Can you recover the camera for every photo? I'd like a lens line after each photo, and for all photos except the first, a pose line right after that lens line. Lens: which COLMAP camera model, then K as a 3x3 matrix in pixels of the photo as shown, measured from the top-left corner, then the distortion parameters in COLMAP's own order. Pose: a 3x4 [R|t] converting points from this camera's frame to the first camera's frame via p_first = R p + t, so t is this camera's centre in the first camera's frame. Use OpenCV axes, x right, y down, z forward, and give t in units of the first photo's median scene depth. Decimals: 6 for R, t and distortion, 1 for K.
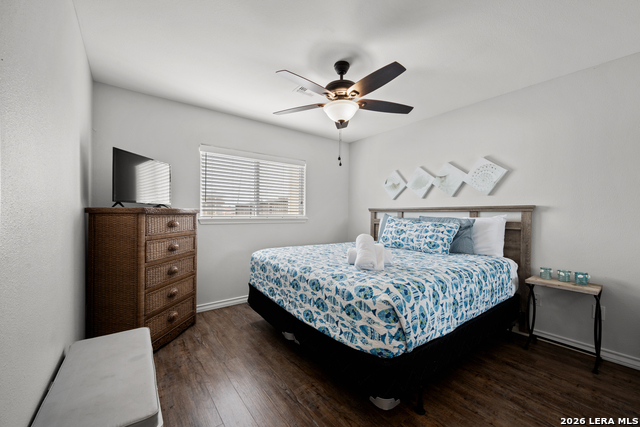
lens RADIAL K [[255.0, 0, 321.4], [0, 255.0, 215.0], [0, 0, 1]] dist [-0.000046, -0.000907]
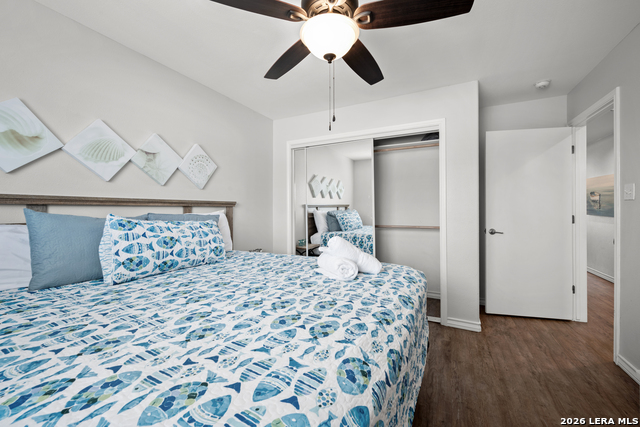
lens RADIAL K [[255.0, 0, 321.4], [0, 255.0, 211.1], [0, 0, 1]] dist [-0.000046, -0.000907]
pose [[-0.446593, -0.010043, 0.894681, -0.338471], [0.005073, 0.999893, 0.013756, -0.007135], [-0.894723, 0.010682, -0.446494, 0.963618]]
